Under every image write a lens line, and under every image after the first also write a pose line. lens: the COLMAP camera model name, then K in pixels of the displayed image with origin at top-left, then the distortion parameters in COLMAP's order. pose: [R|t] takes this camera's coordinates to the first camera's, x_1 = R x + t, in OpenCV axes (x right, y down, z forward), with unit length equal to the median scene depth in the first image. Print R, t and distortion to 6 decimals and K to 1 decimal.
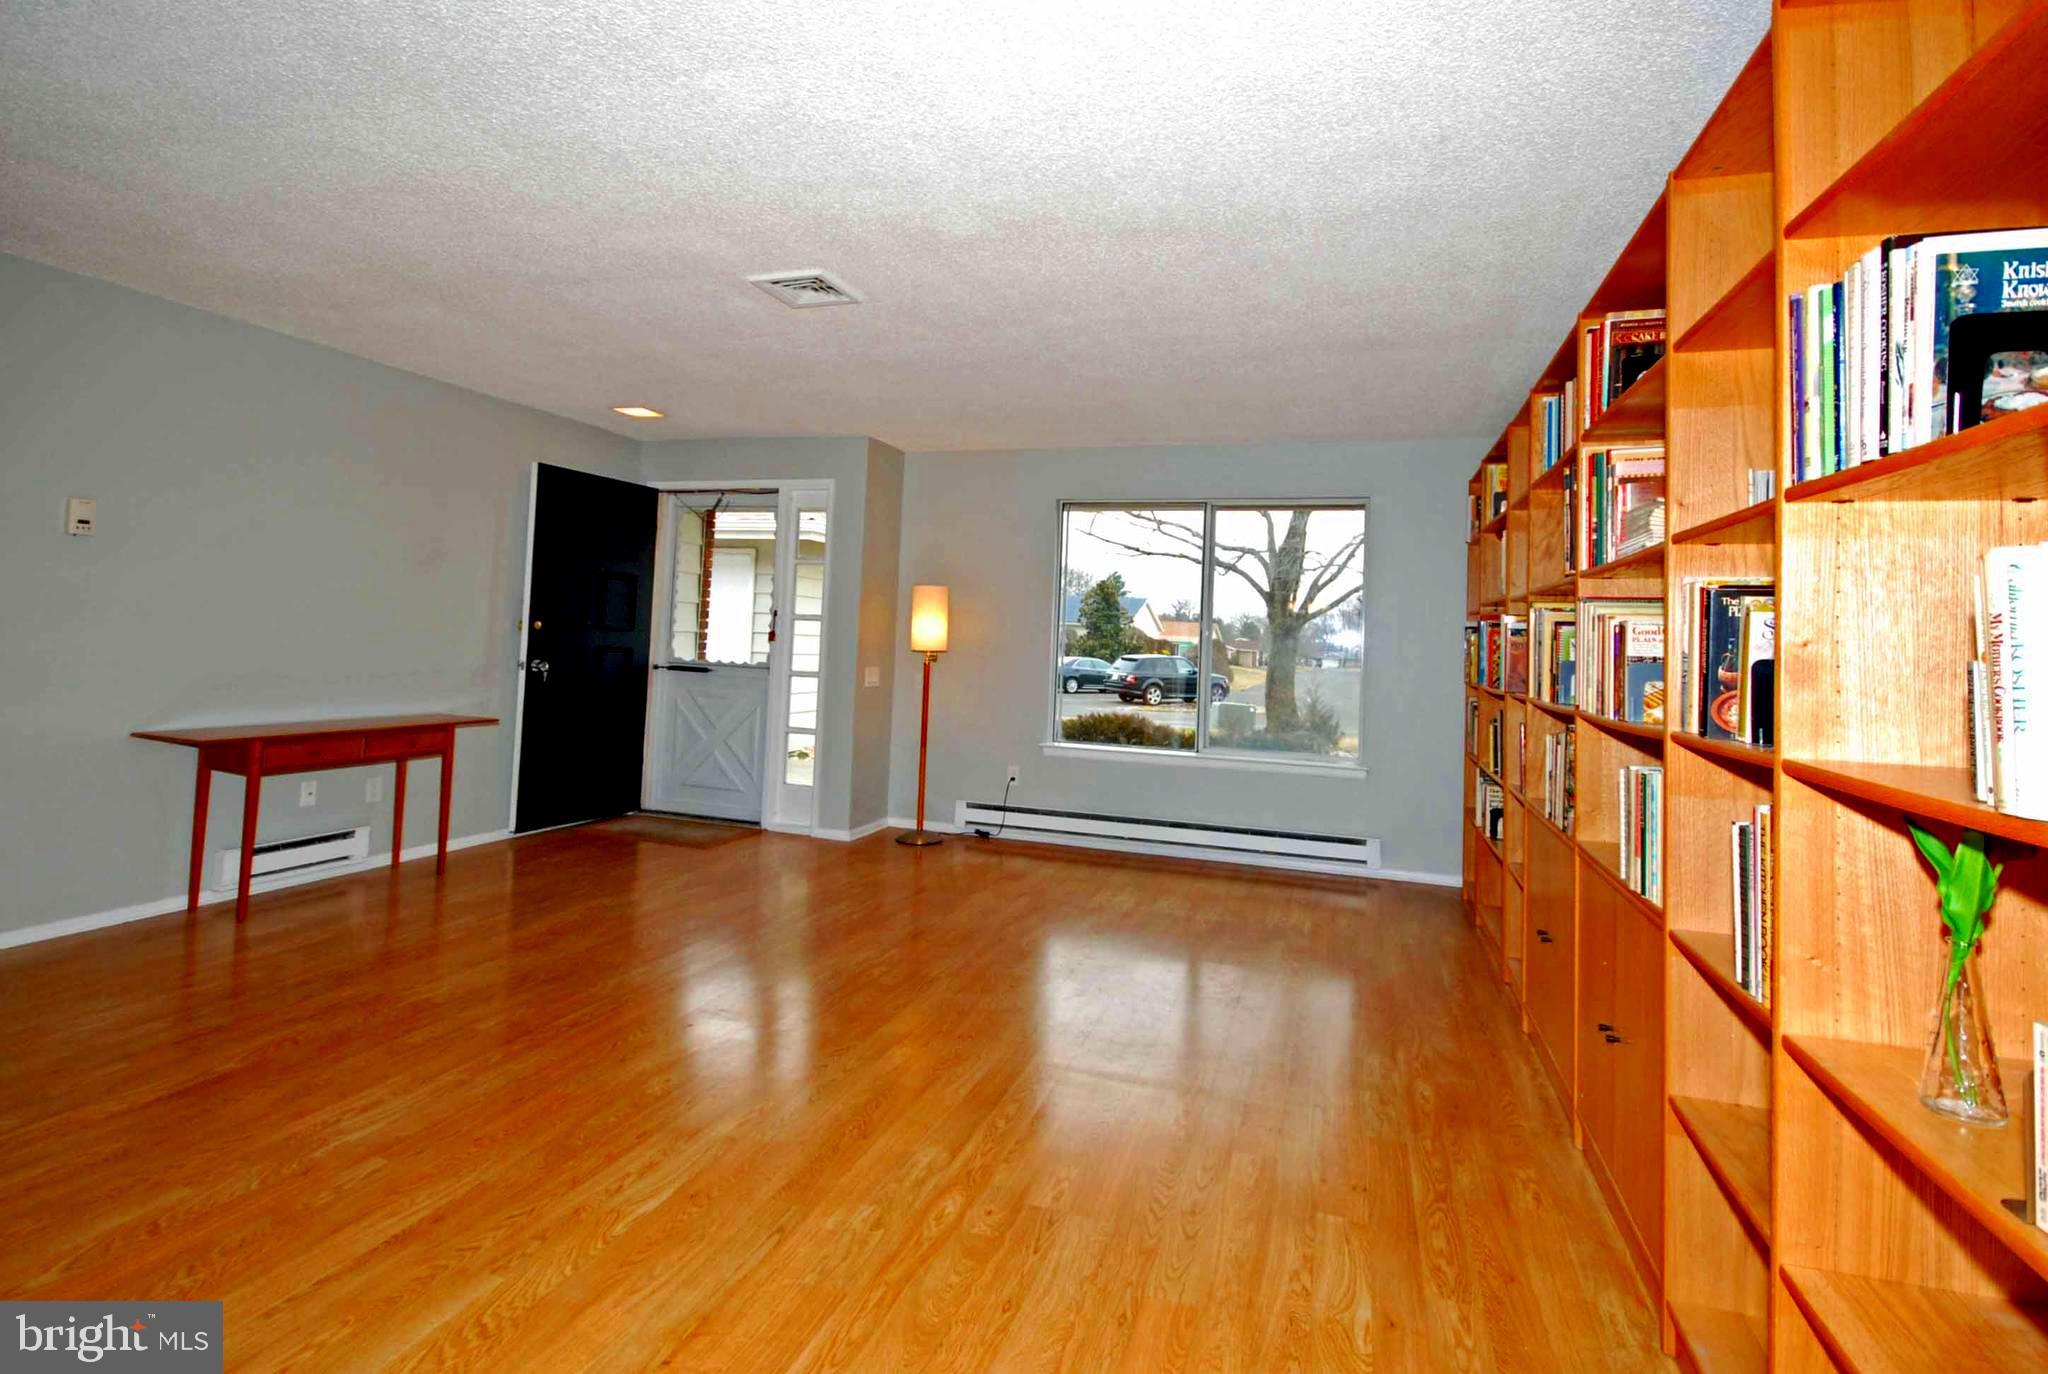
lens RADIAL K [[960.8, 0, 1028.5], [0, 960.8, 650.6], [0, 0, 1]] dist [-0.000018, -0.007827]
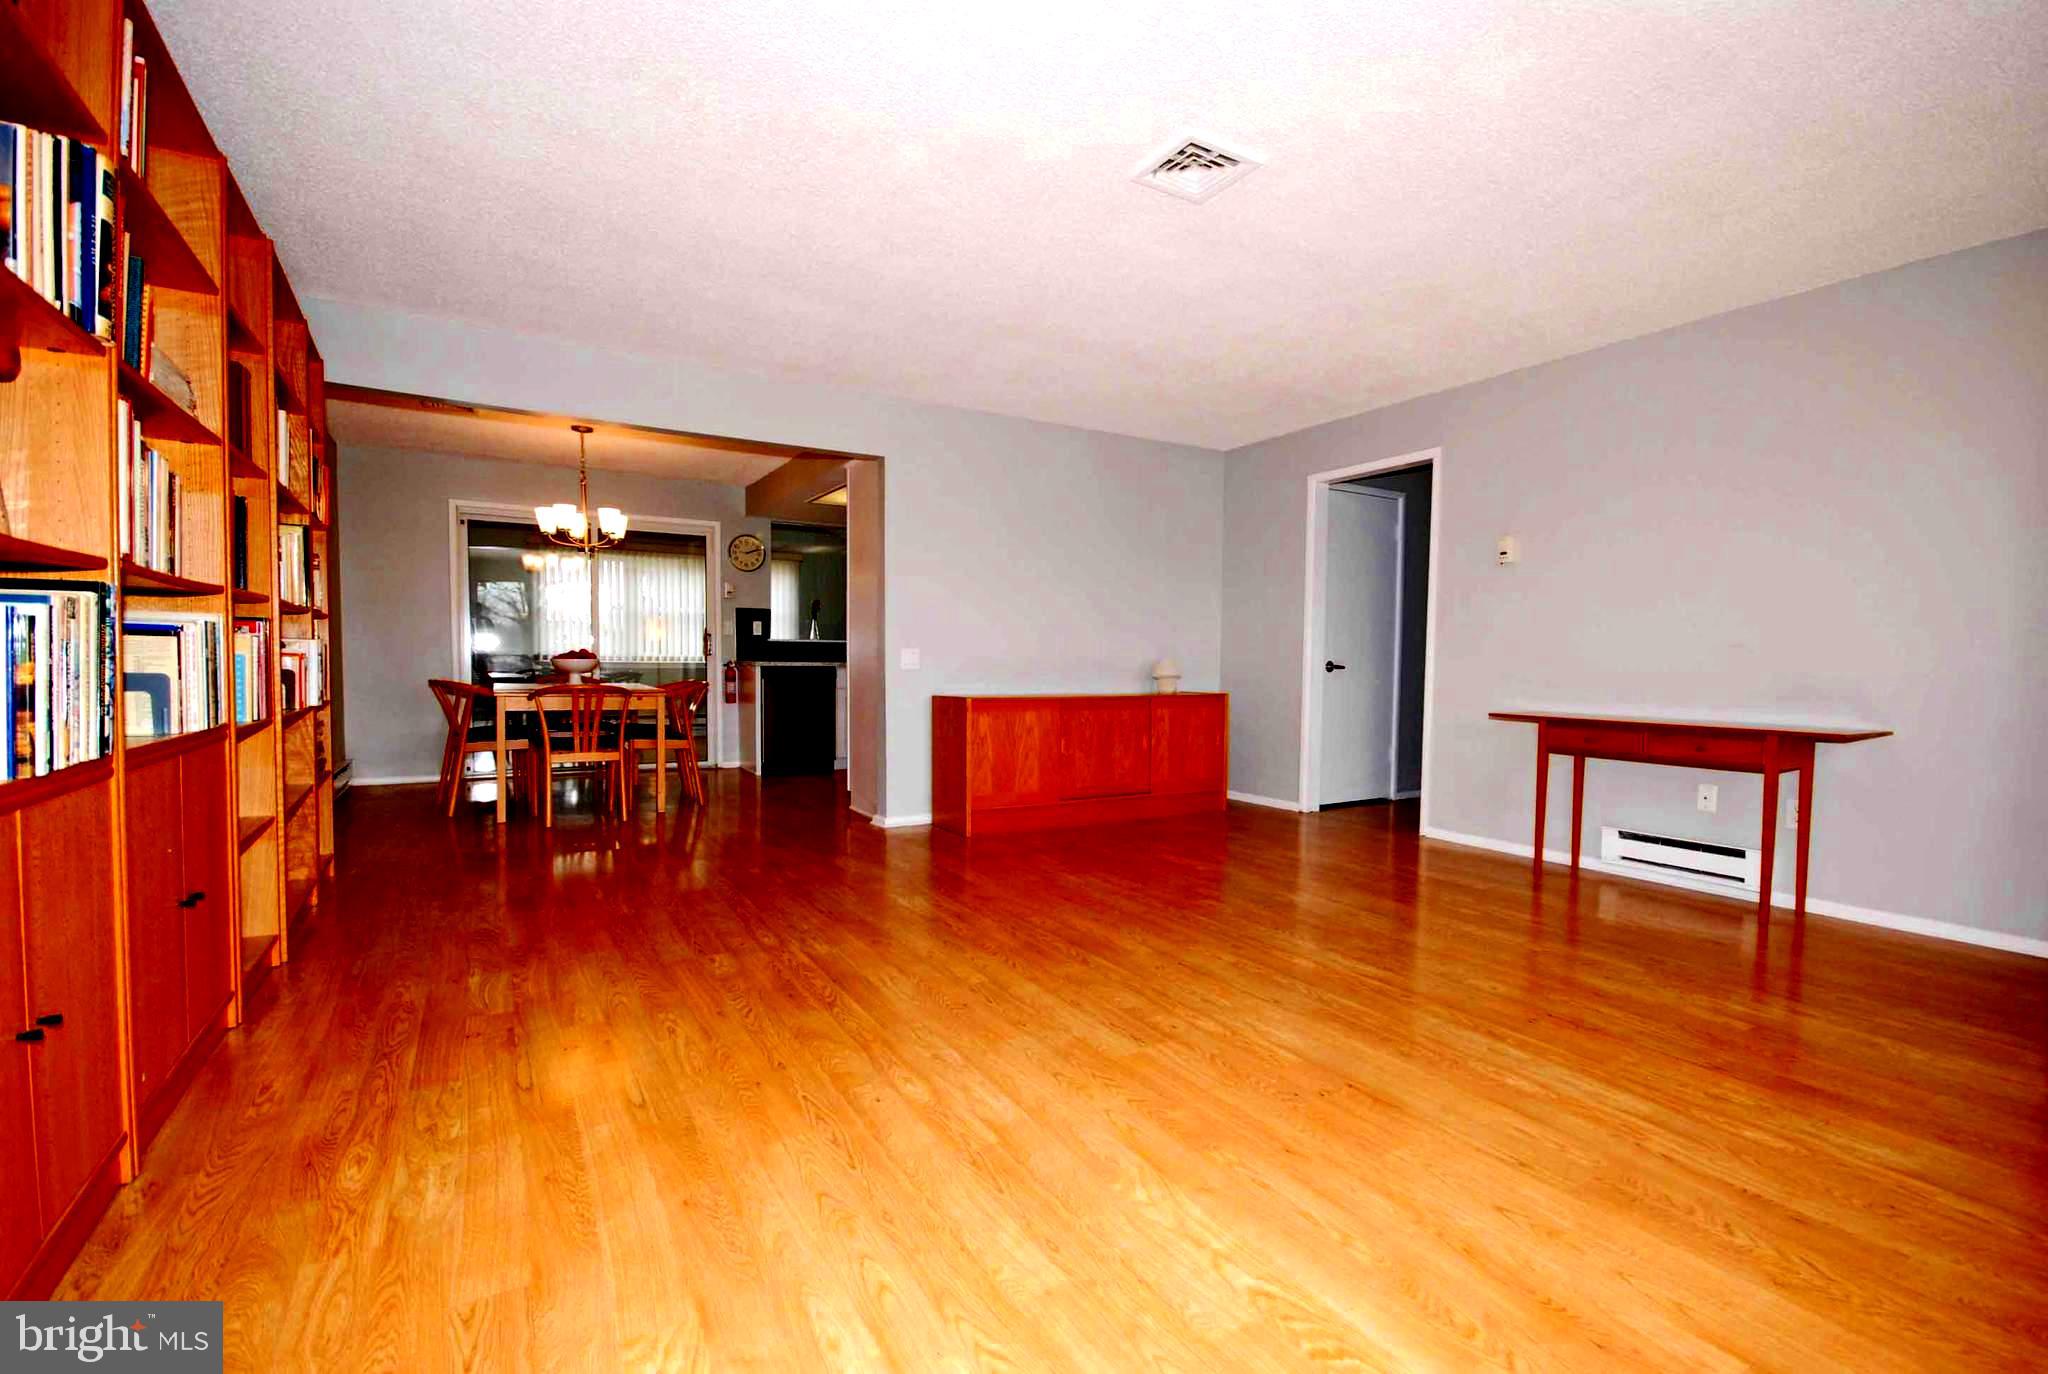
lens RADIAL K [[960.8, 0, 1028.5], [0, 960.8, 650.6], [0, 0, 1]] dist [-0.000018, -0.007827]
pose [[-0.669762, -0.063588, -0.739848, 0.552806], [-0.051604, 0.997904, -0.039051, 0.107005], [0.740781, 0.012024, -0.671640, 1.602270]]
